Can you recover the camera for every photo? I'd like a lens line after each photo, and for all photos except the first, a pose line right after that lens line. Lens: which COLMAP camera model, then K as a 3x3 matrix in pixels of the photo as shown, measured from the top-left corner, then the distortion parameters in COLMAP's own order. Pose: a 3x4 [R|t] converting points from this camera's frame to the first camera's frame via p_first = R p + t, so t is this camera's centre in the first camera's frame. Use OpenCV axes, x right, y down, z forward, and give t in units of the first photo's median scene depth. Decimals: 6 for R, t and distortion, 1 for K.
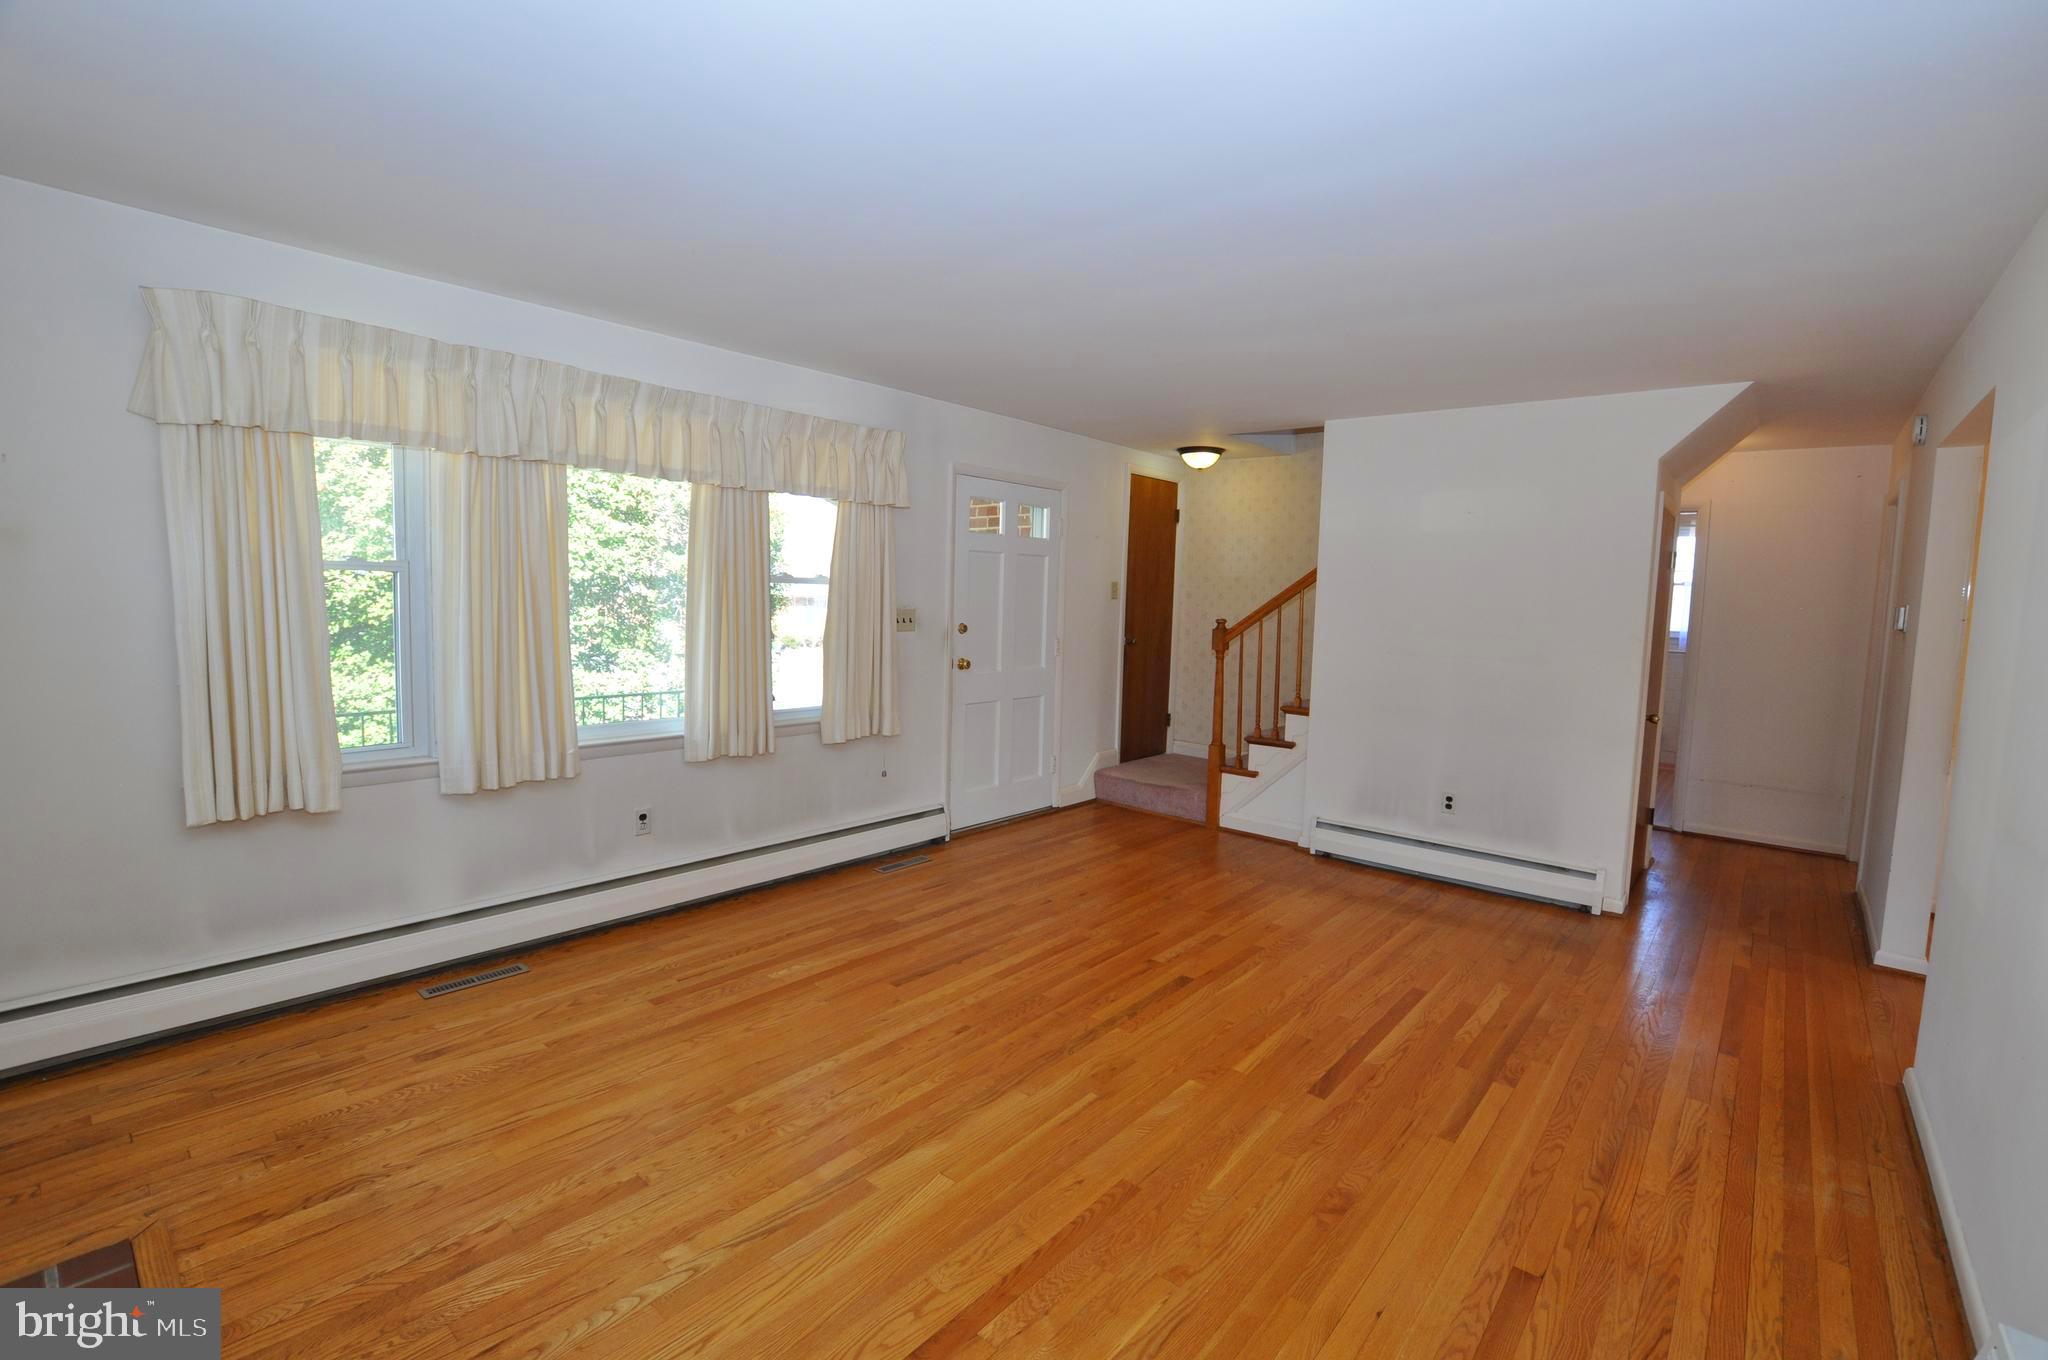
lens RADIAL K [[903.7, 0, 1034.9], [0, 903.7, 673.3], [0, 0, 1]] dist [-0.039056, 0.007478]
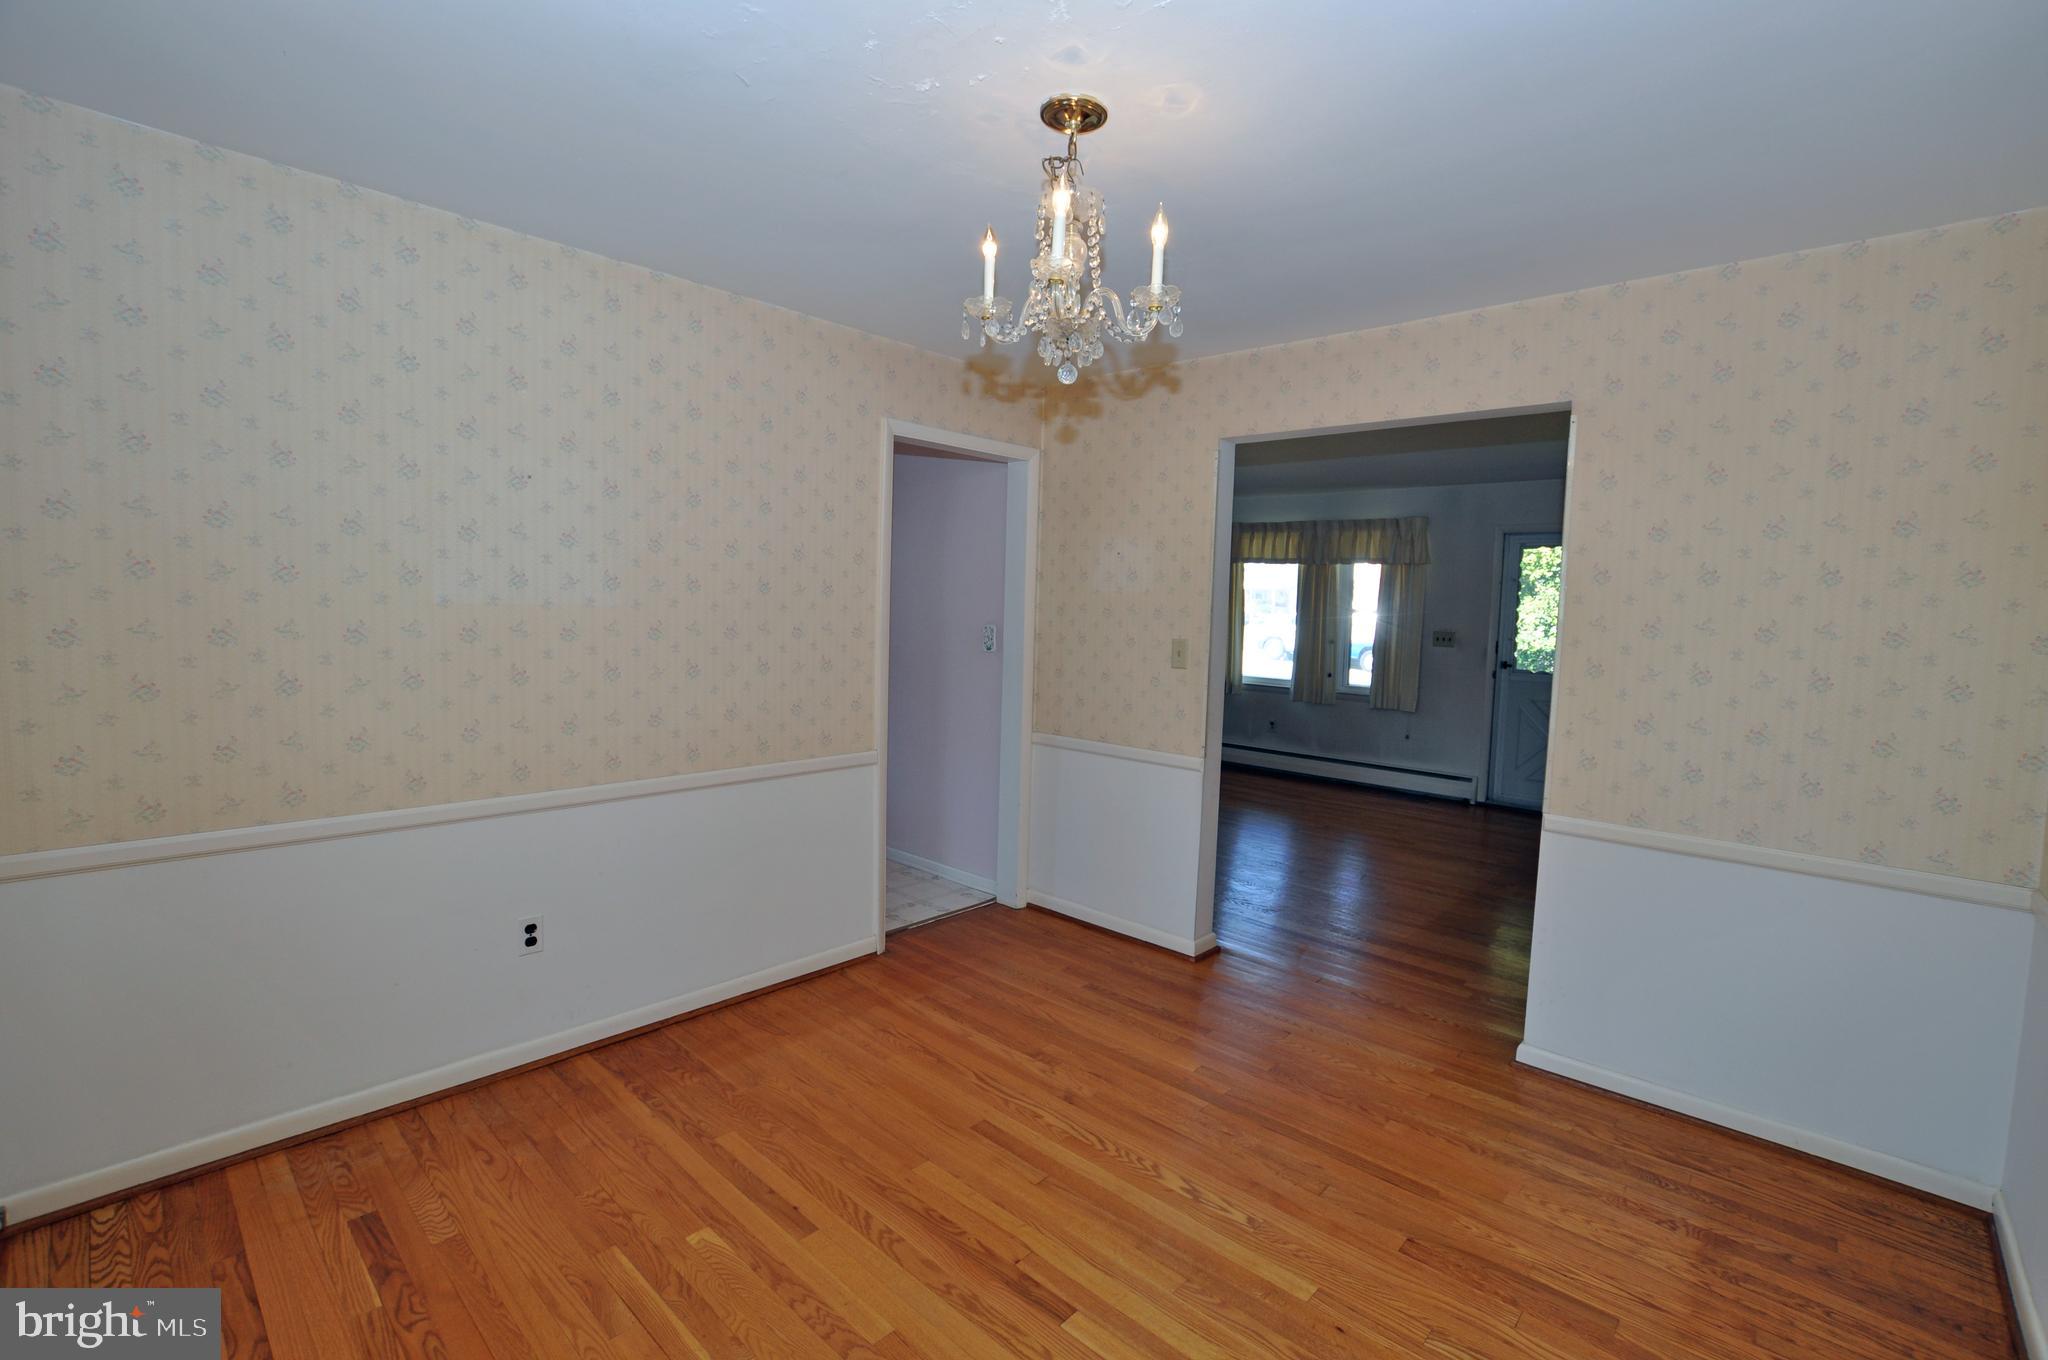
lens RADIAL K [[903.7, 0, 1034.9], [0, 903.7, 673.3], [0, 0, 1]] dist [-0.039056, 0.007478]
pose [[-0.035712, 0.044659, -0.998364, 1.807218], [-0.119720, 0.991616, 0.048640, 0.006503], [0.992165, 0.121261, -0.030066, 0.528063]]
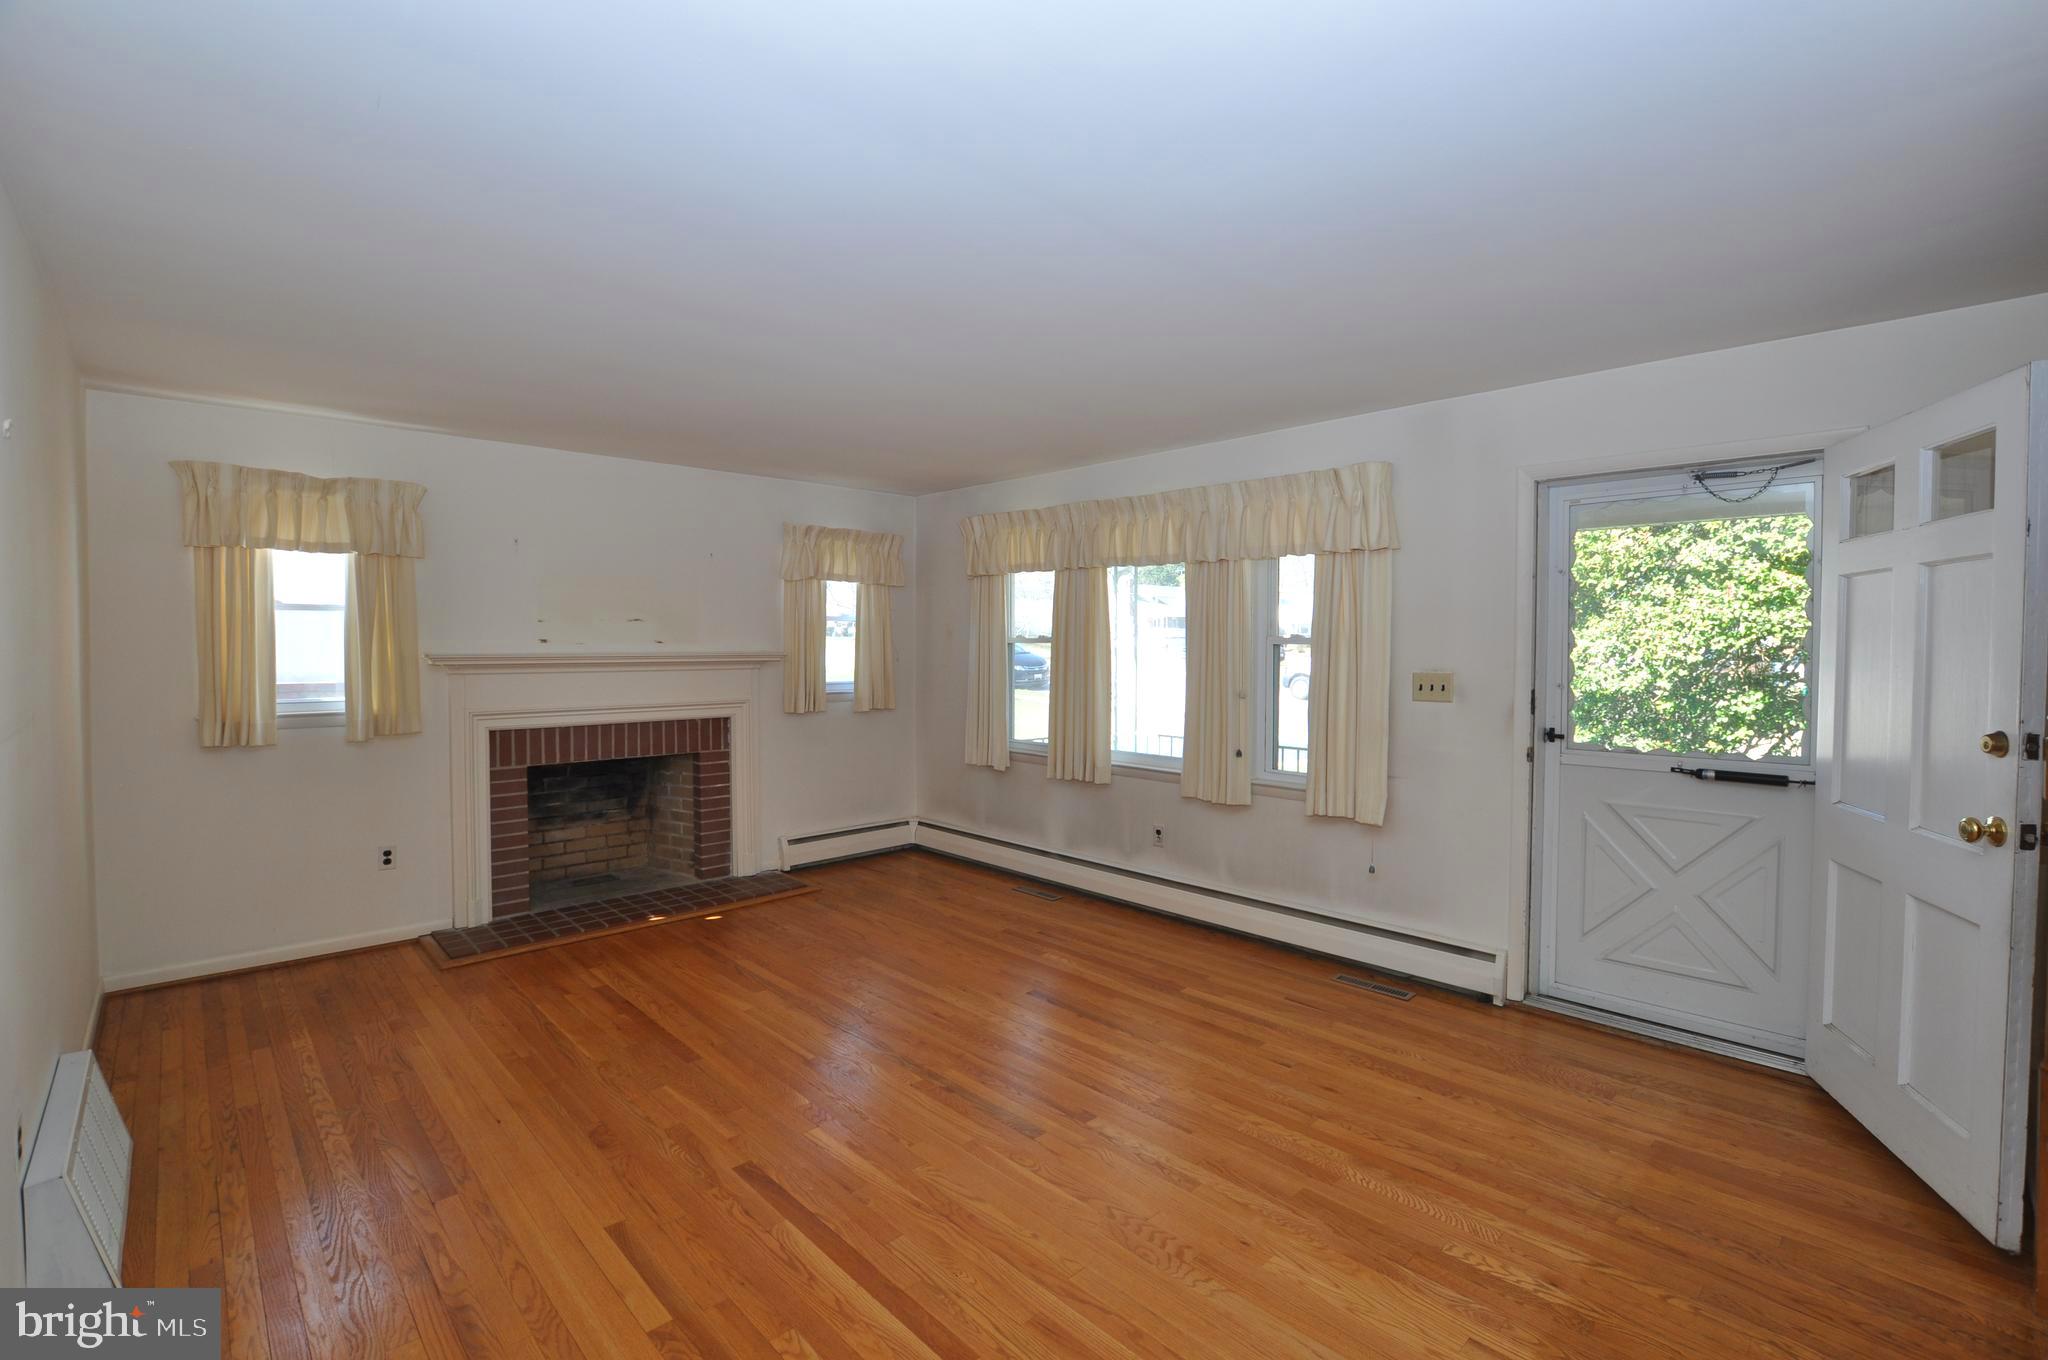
lens RADIAL K [[903.7, 0, 1034.9], [0, 903.7, 673.3], [0, 0, 1]] dist [-0.039056, 0.007478]
pose [[-0.095788, 0.001190, -0.995401, 0.897472], [-0.094920, 0.995431, 0.010324, -0.062747], [0.990866, 0.095472, -0.095238, 0.987650]]
